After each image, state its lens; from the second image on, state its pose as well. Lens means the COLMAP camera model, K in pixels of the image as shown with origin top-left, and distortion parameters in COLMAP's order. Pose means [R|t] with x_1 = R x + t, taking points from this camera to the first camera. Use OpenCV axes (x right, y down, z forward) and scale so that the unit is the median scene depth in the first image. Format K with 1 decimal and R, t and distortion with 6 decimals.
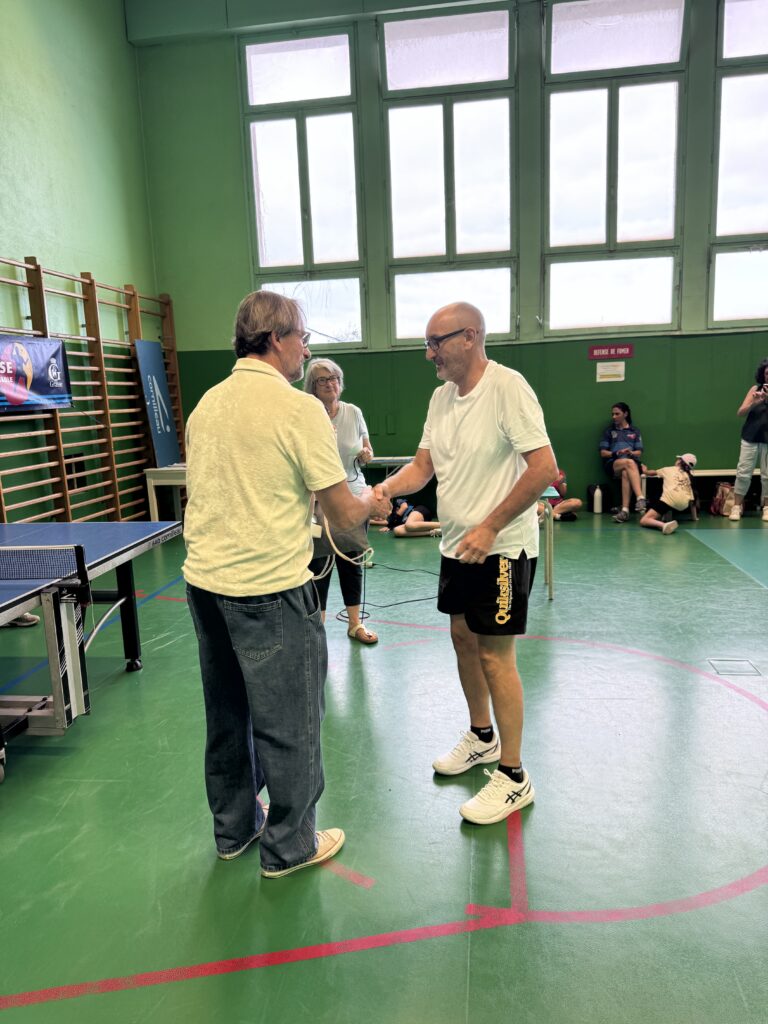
lens RADIAL K [[726.3, 0, 387.7], [0, 726.3, 516.8], [0, 0, 1]] dist [0.031993, -0.047923]
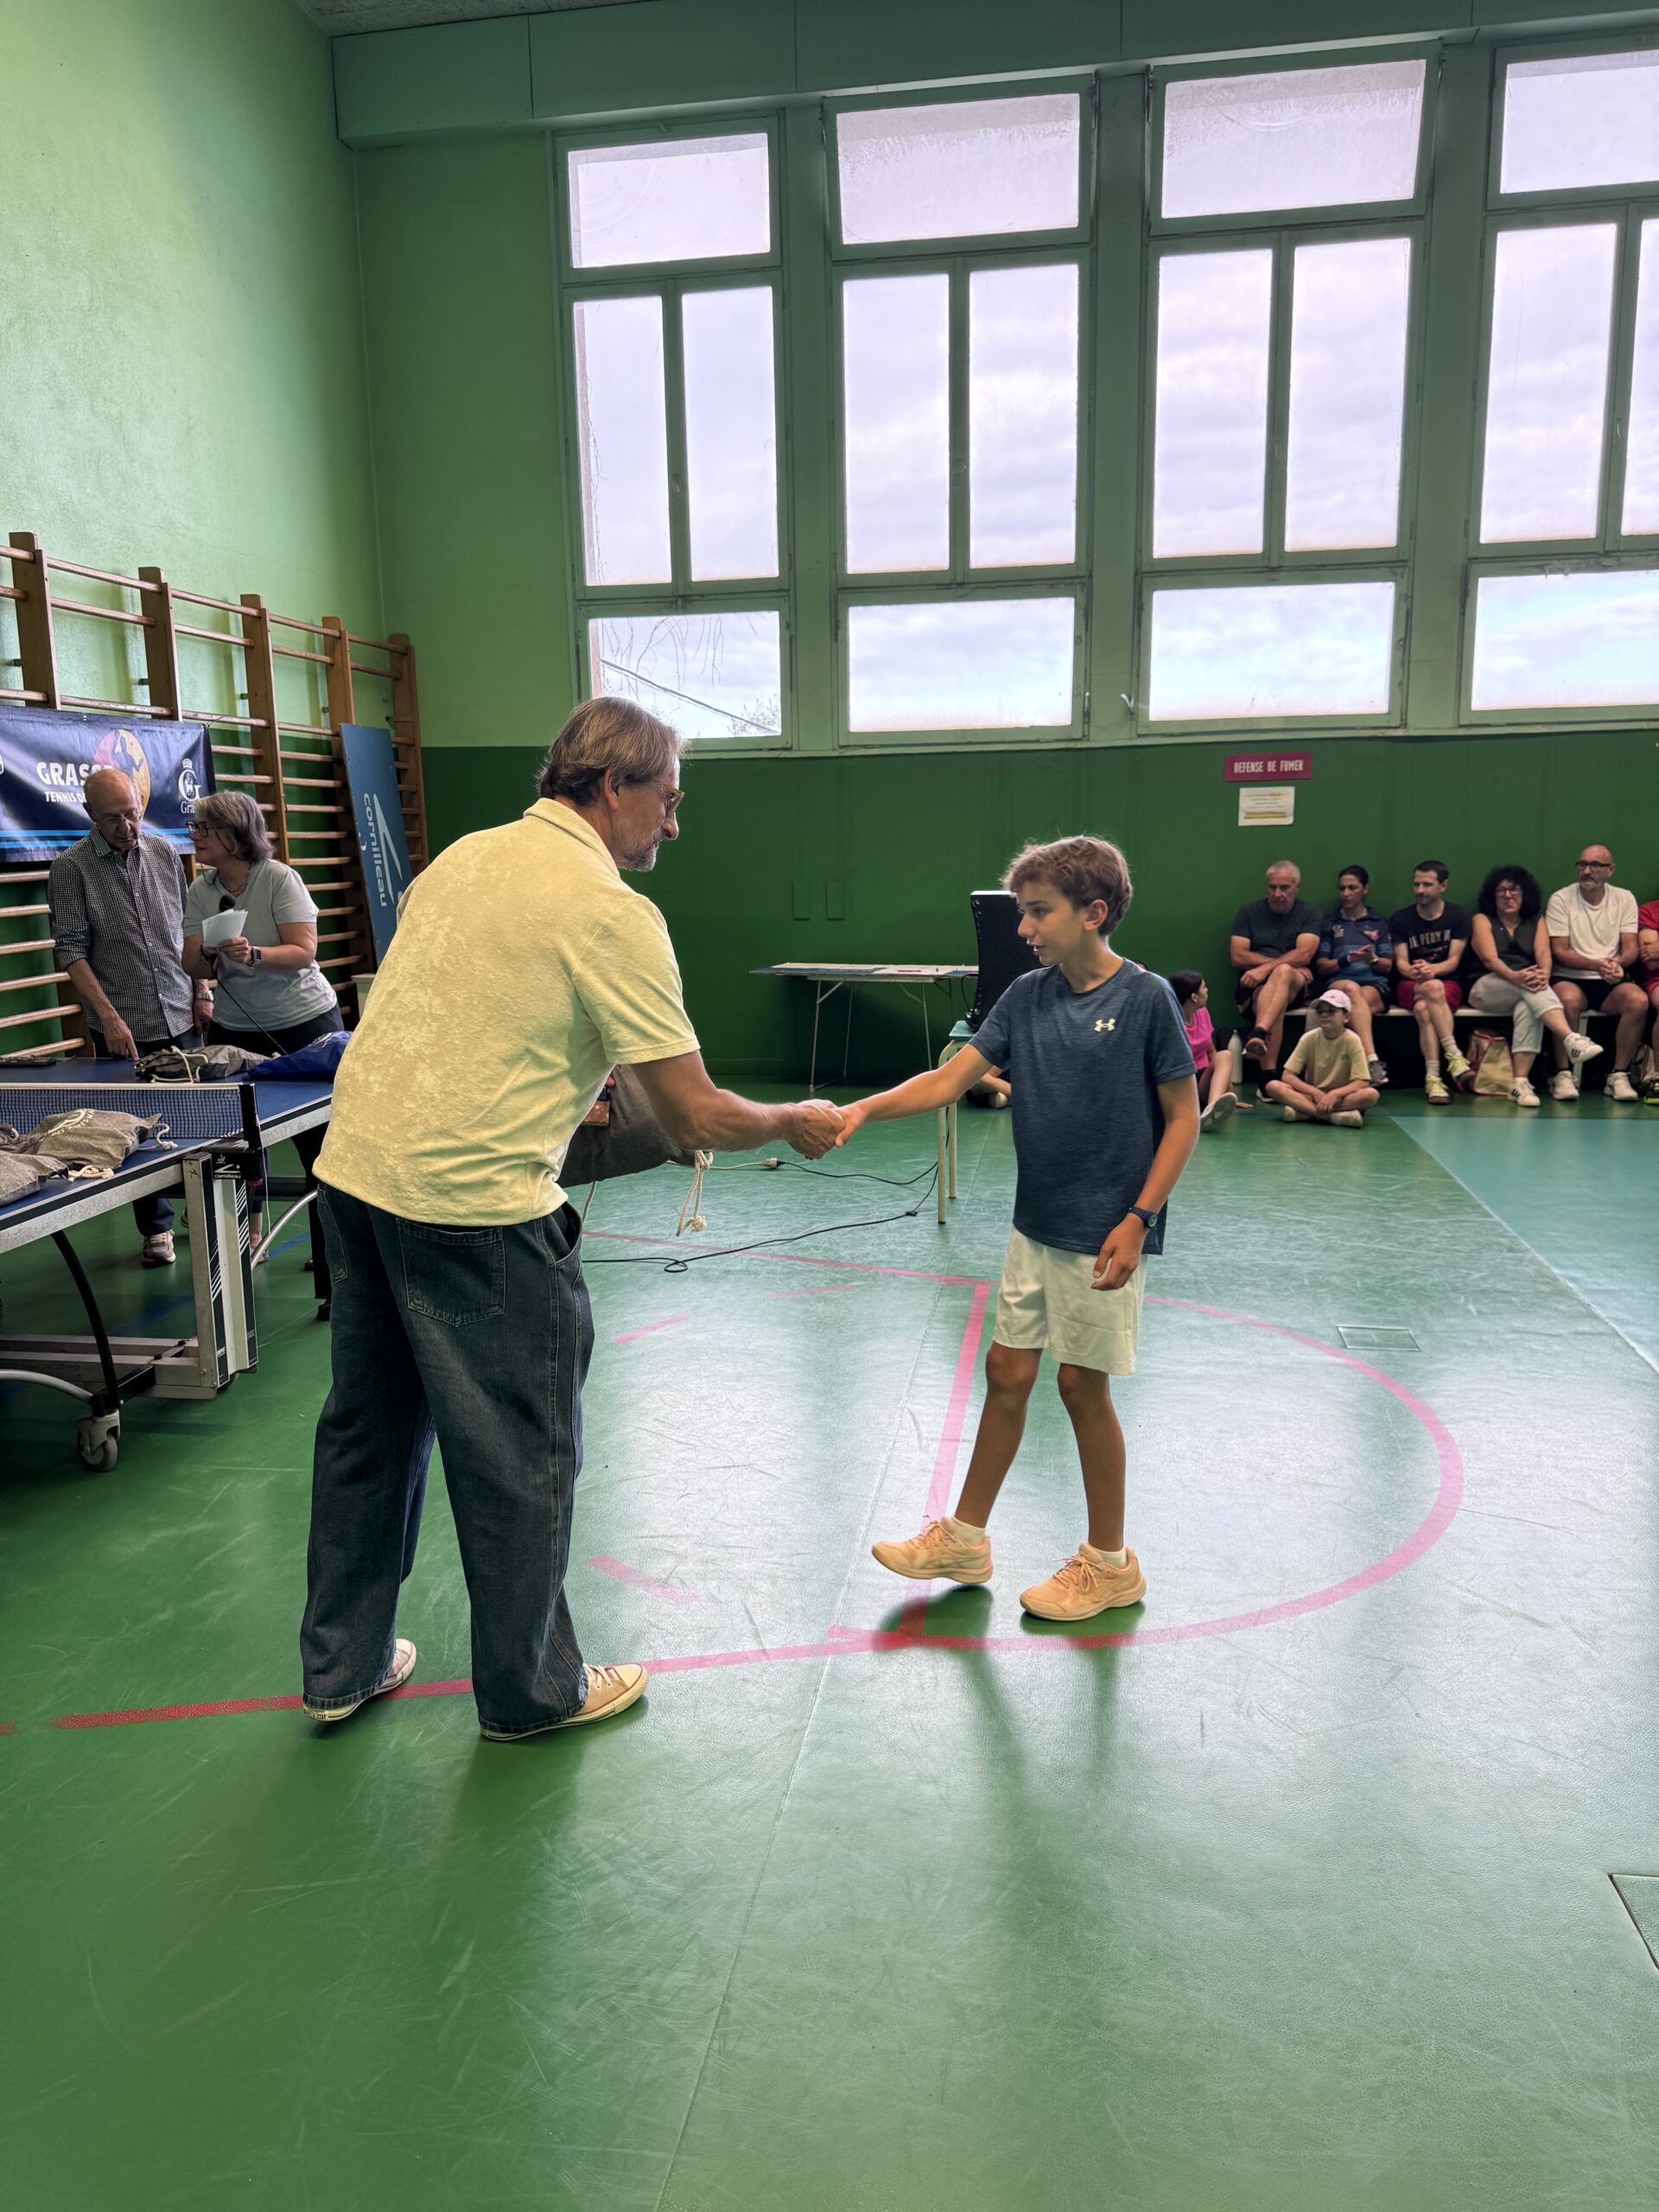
lens RADIAL K [[1568.9, 0, 835.5], [0, 1568.9, 1122.6], [0, 0, 1]] dist [0.031993, -0.047923]
pose [[0.999424, 0.026220, -0.021563, 0.039315], [-0.025938, 0.999575, 0.013291, 0.017309], [0.021902, -0.012724, 0.999679, -0.123472]]
